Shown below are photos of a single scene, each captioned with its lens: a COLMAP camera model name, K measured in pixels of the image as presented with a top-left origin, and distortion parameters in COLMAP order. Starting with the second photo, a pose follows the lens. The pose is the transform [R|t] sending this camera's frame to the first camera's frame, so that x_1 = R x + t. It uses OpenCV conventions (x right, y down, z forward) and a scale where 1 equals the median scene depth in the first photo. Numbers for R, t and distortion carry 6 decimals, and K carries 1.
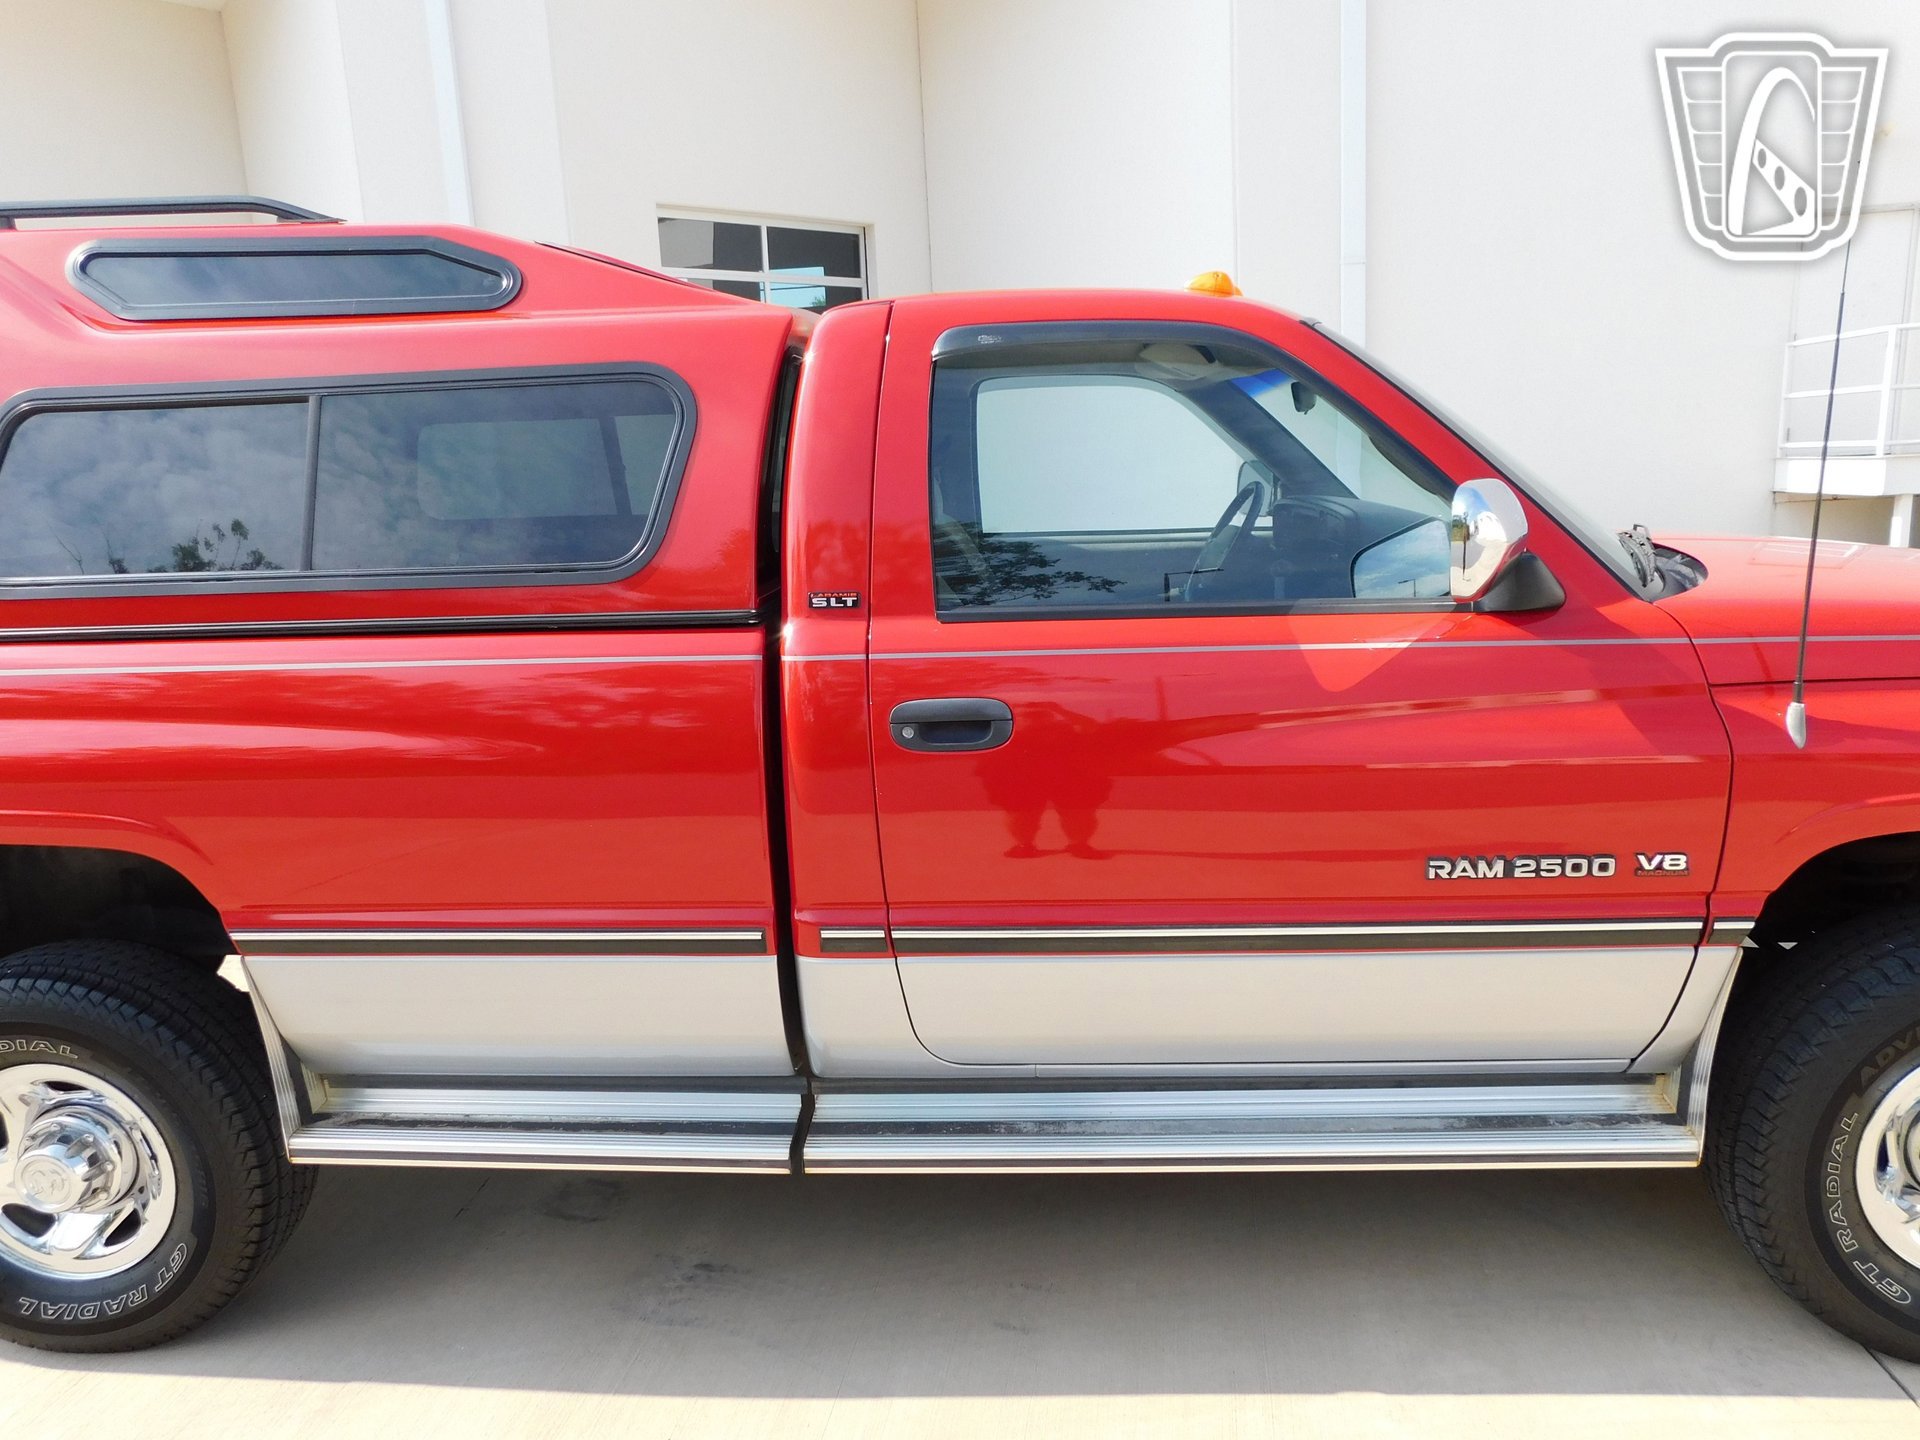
lens RADIAL K [[1290.0, 0, 960.8], [0, 1290.0, 706.6], [0, 0, 1]] dist [-0.056553, 0.056115]
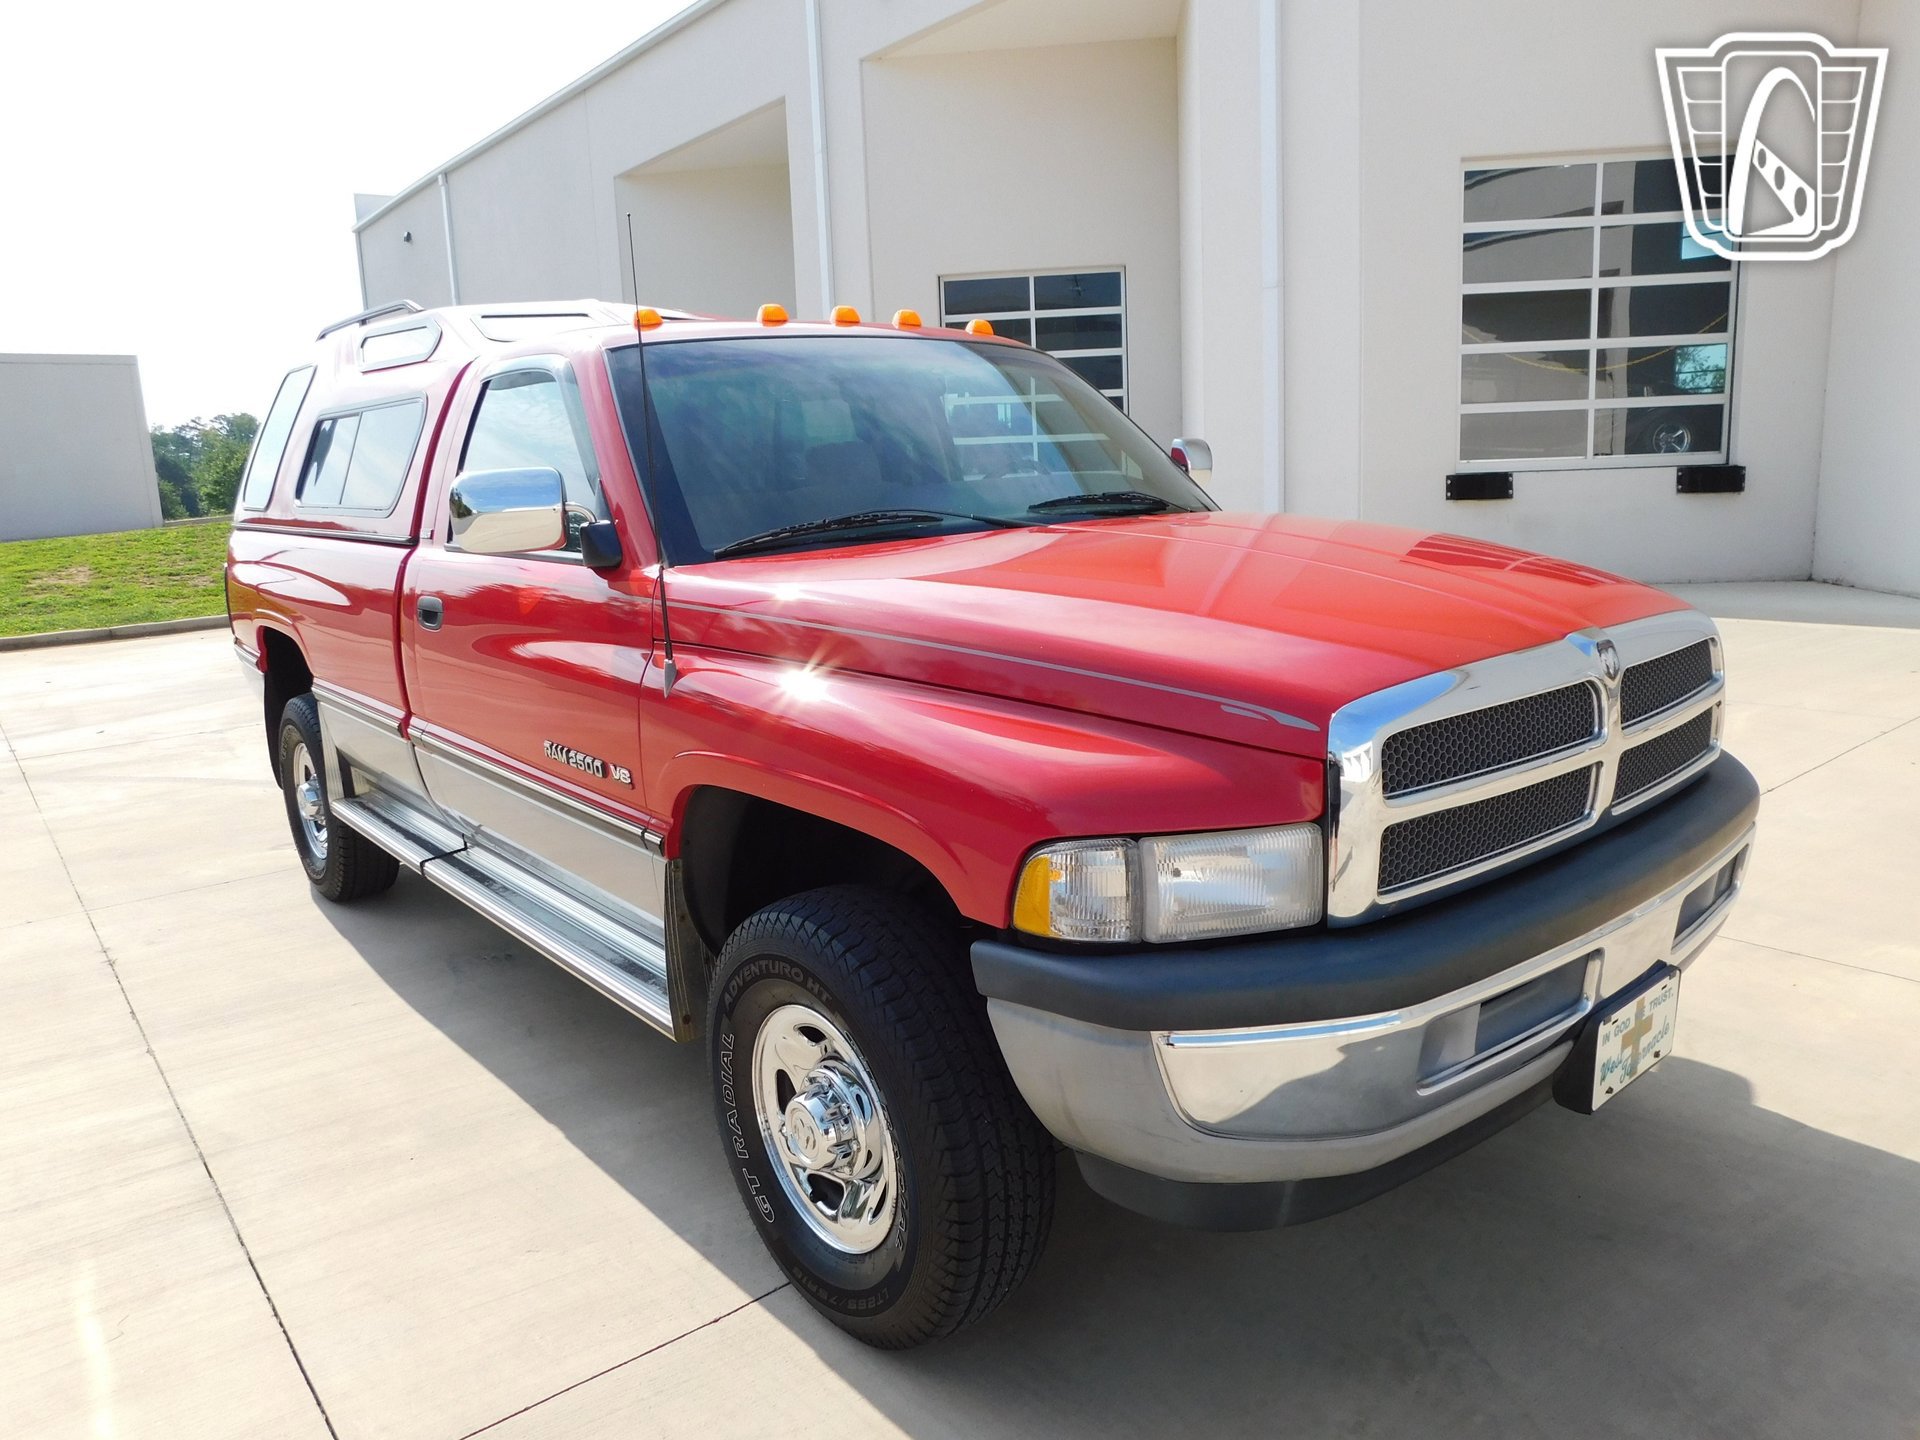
lens RADIAL K [[1296.8, 0, 953.0], [0, 1296.8, 721.6], [0, 0, 1]] dist [-0.040100, 0.037171]
pose [[0.687042, 0.157293, -0.709388, 1.542517], [-0.128727, 0.987194, 0.094218, -0.085501], [0.715124, 0.026586, 0.698492, 0.313391]]
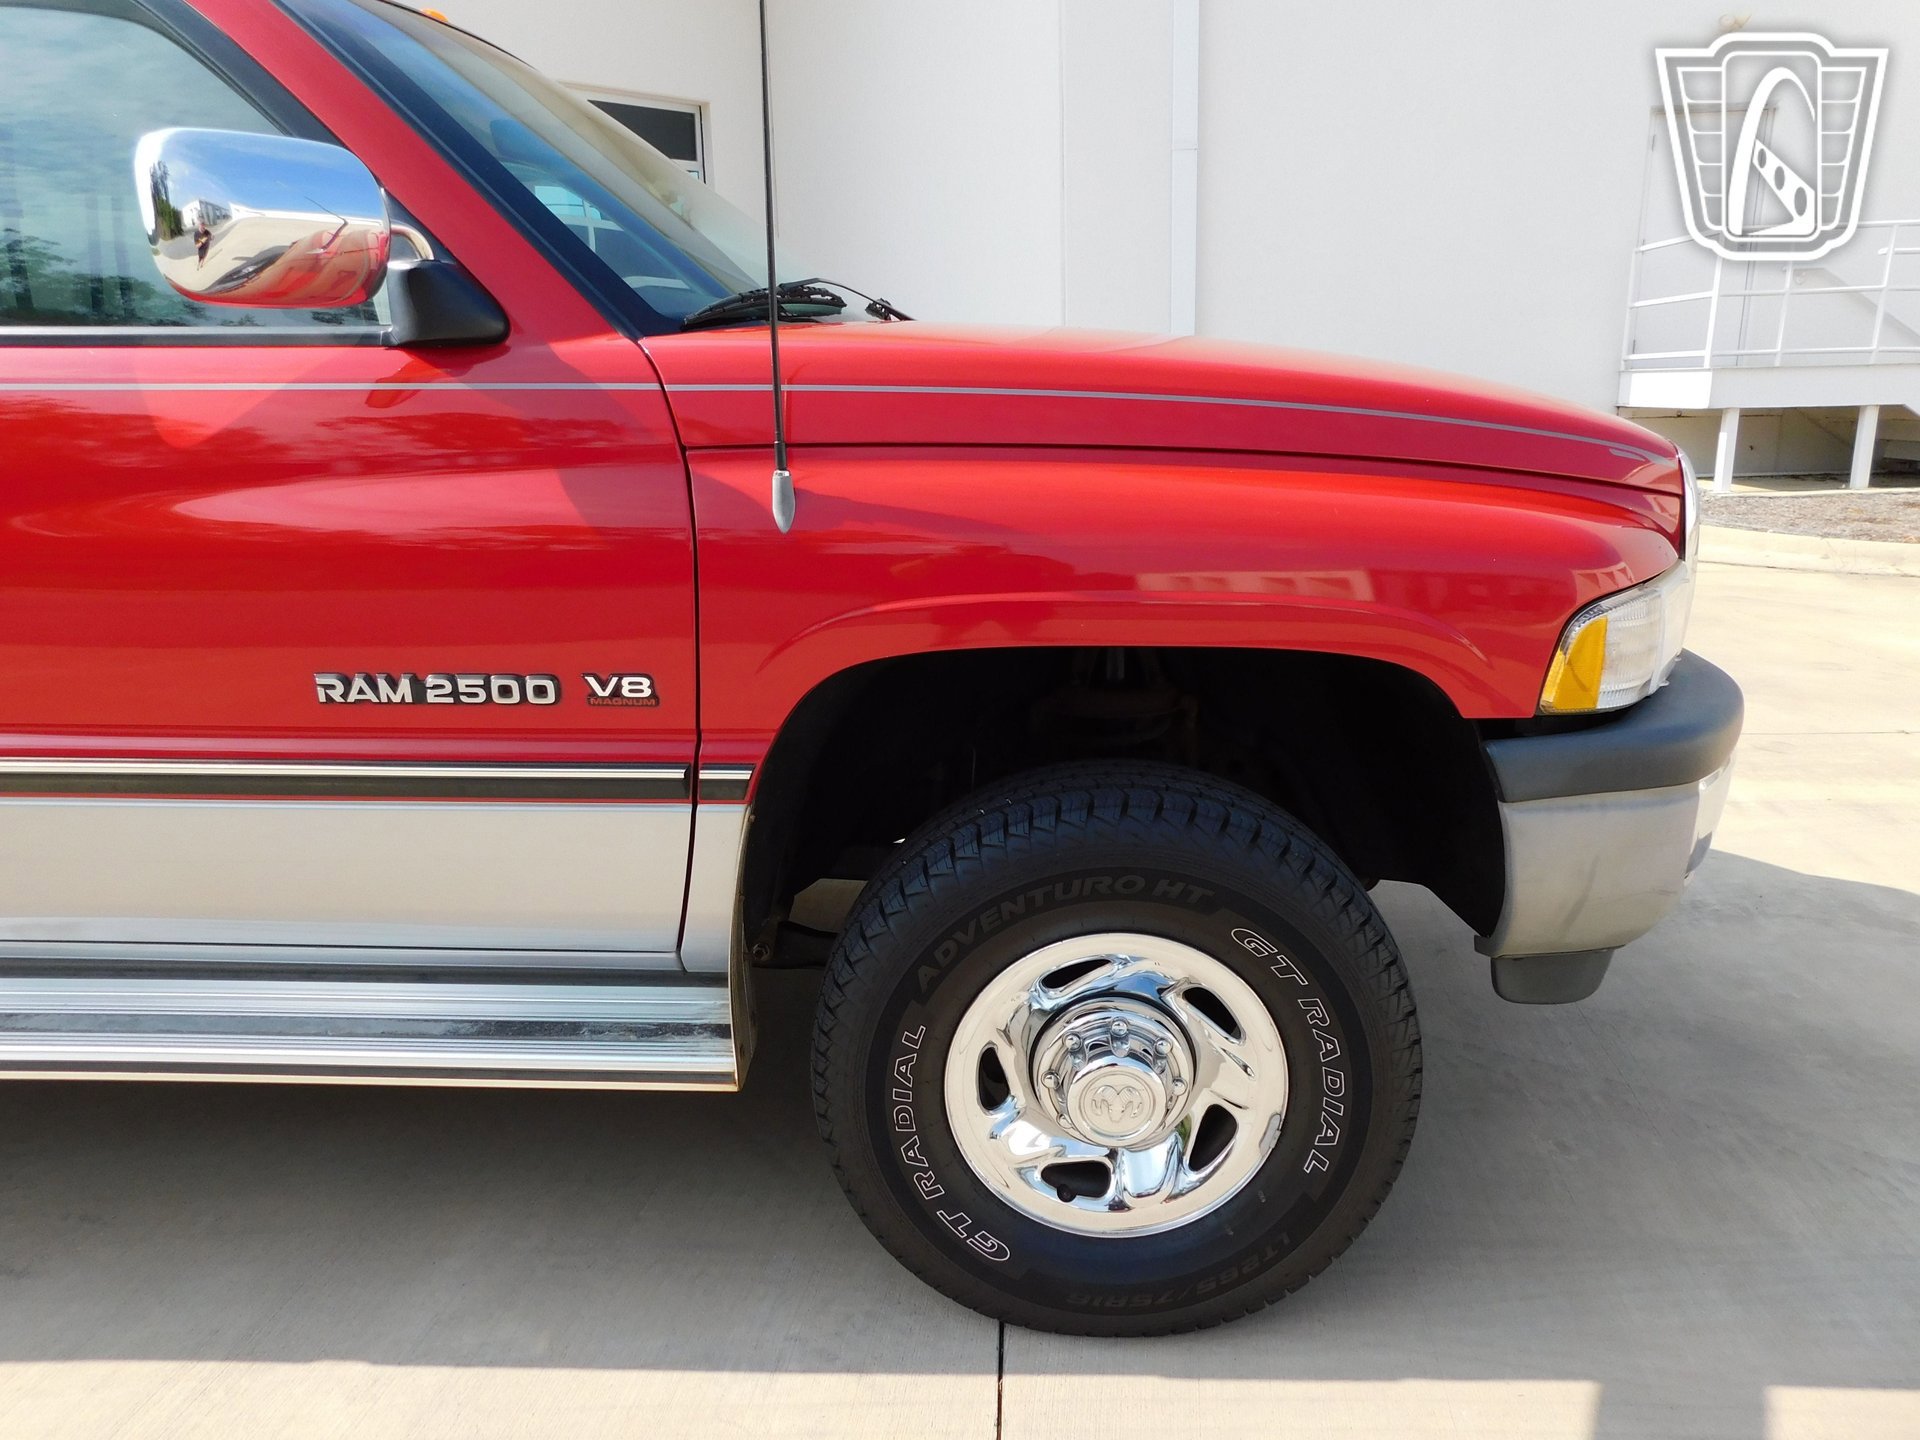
lens RADIAL K [[1290.0, 0, 955.9], [0, 1290.0, 713.2], [0, 0, 1]] dist [-0.056553, 0.056115]
pose [[0.999575, 0.020478, 0.020745, 0.672956], [-0.021651, 0.998082, 0.057995, 0.082697], [-0.019517, -0.058420, 0.998101, 0.227055]]
